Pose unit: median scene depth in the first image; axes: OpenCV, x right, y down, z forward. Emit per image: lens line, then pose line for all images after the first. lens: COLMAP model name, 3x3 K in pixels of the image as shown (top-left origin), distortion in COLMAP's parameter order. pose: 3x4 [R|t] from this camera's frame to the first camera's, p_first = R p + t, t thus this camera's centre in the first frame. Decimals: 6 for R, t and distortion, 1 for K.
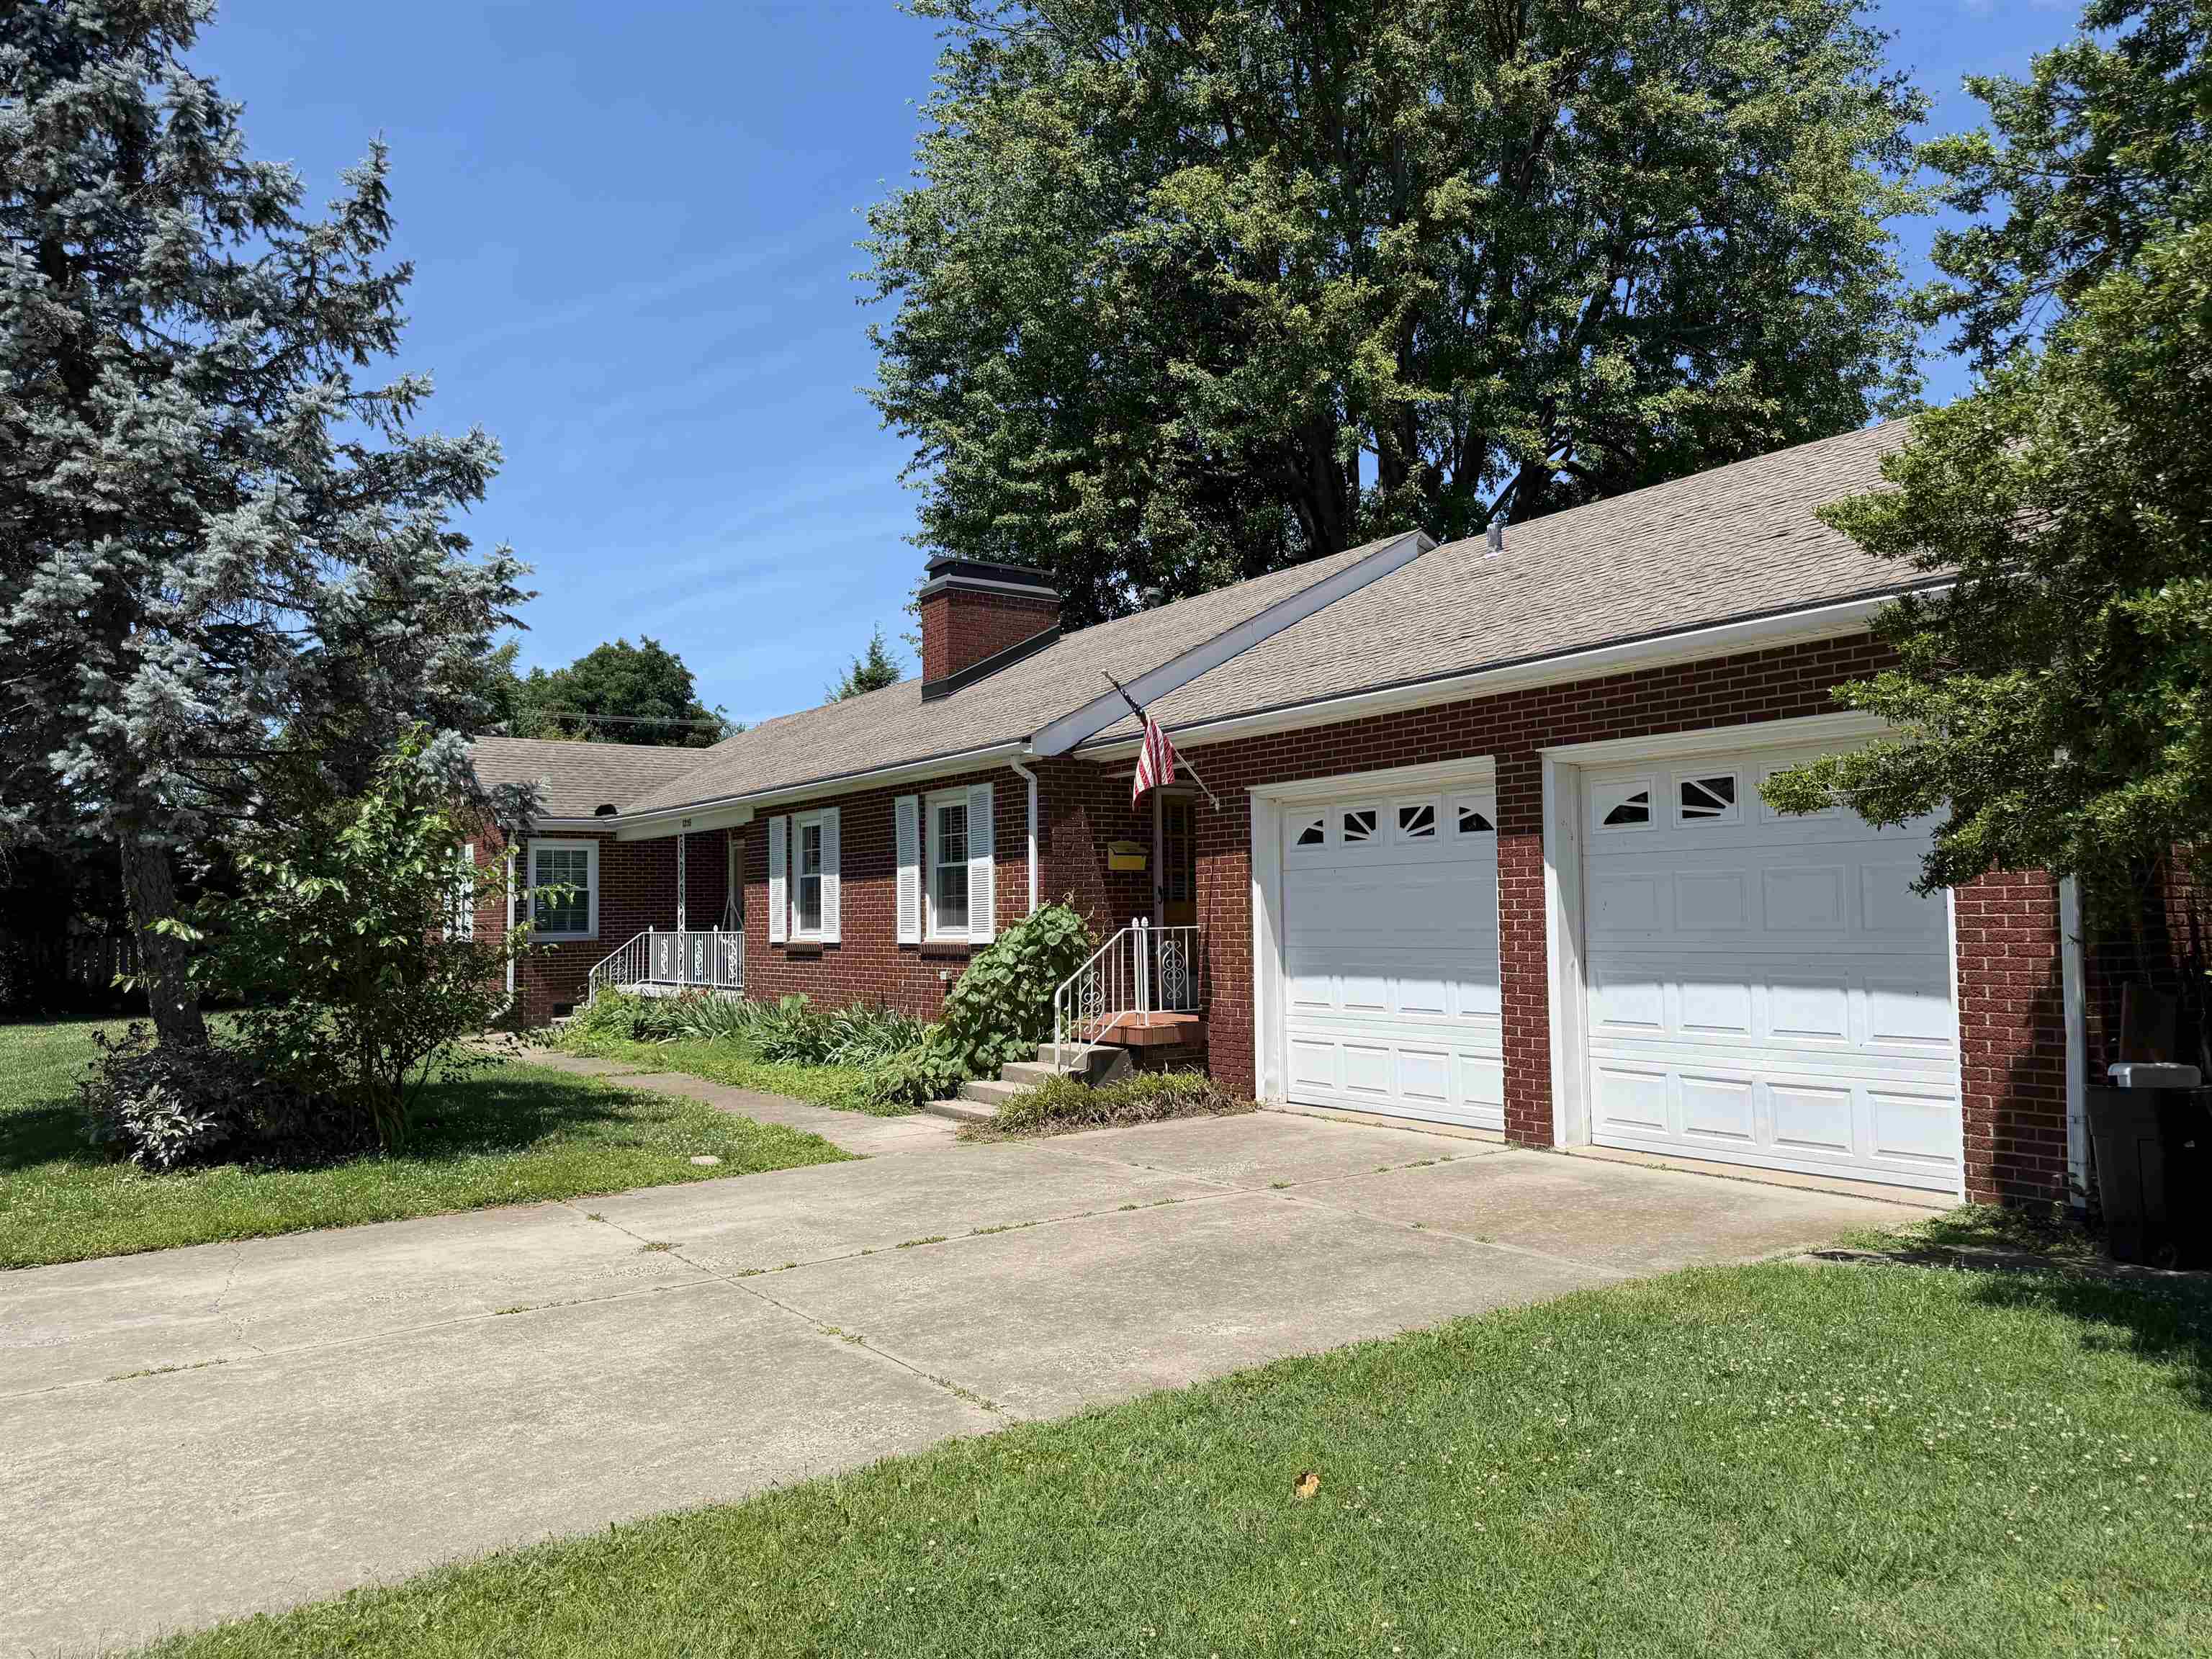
lens RADIAL K [[1558.5, 0, 1106.0], [0, 1558.5, 829.5], [0, 0, 1]] dist [0.075447, -0.061891]
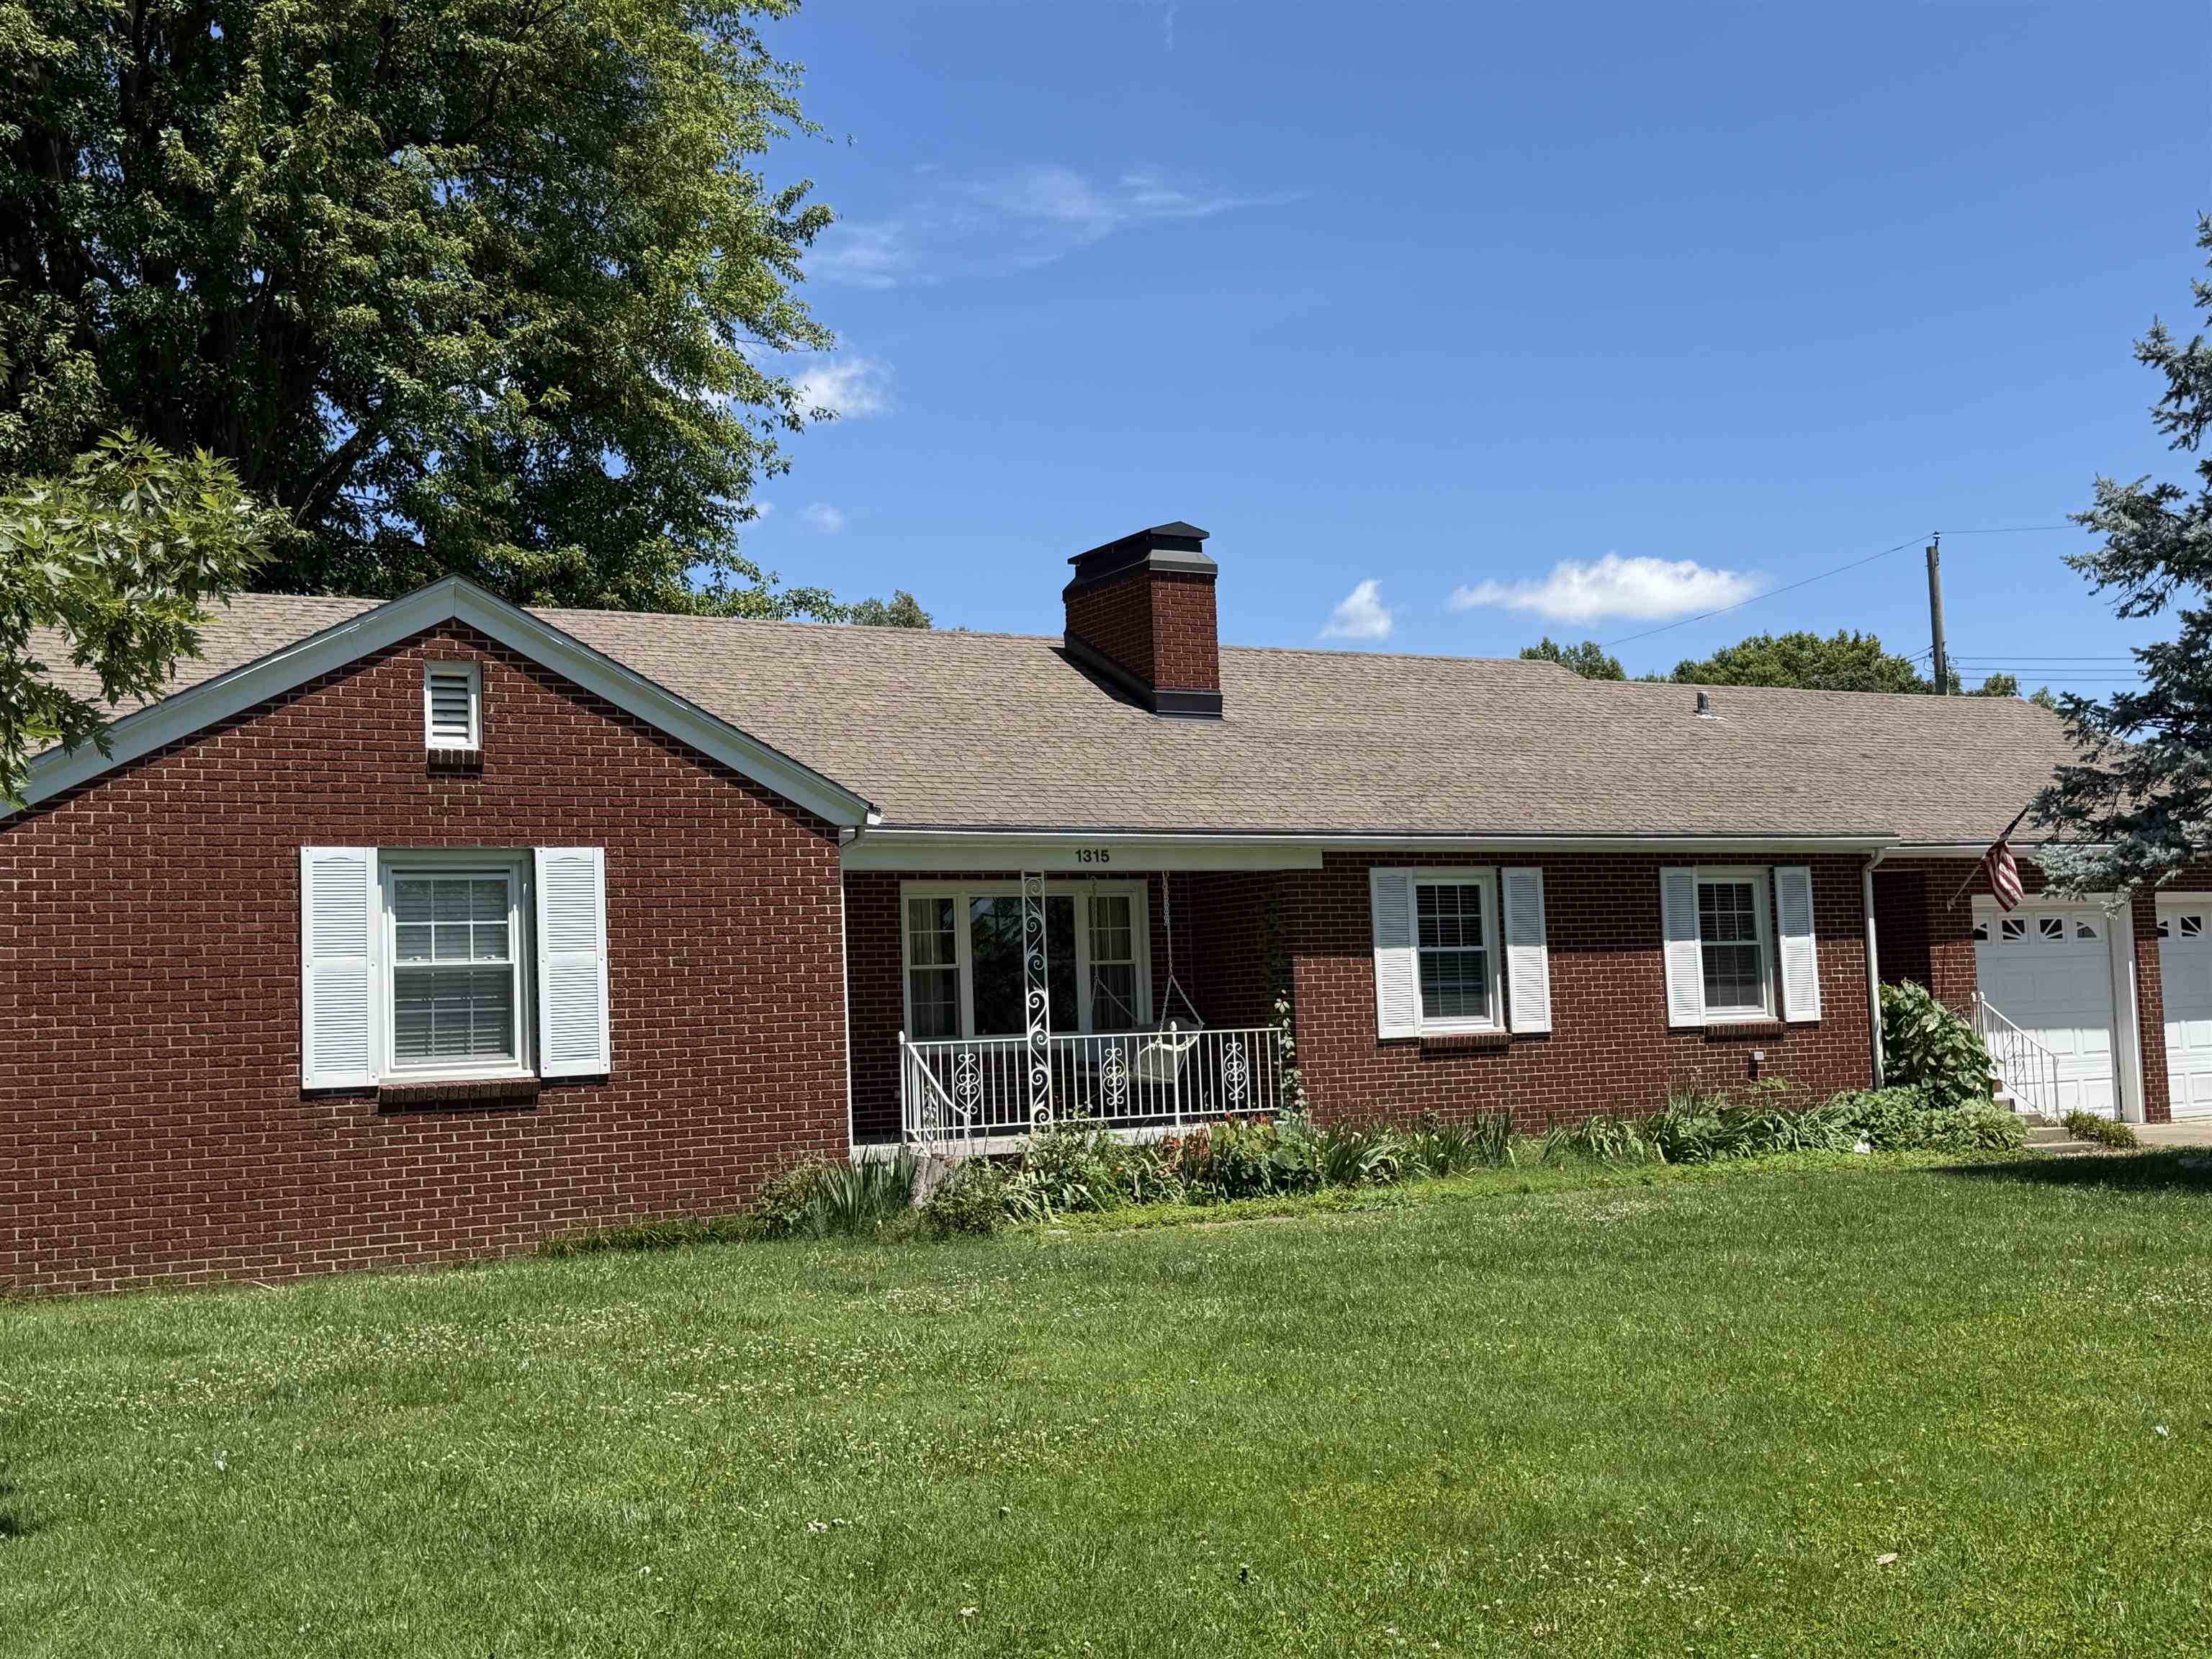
lens RADIAL K [[2553.7, 0, 1106.0], [0, 2553.7, 829.5], [0, 0, 1]] dist [0.205650, -0.463356]
pose [[0.060099, 0.091972, 0.993946, -2.348707], [-0.016391, 0.995703, -0.091143, 0.142477], [-0.998058, -0.010814, 0.061348, 1.744292]]
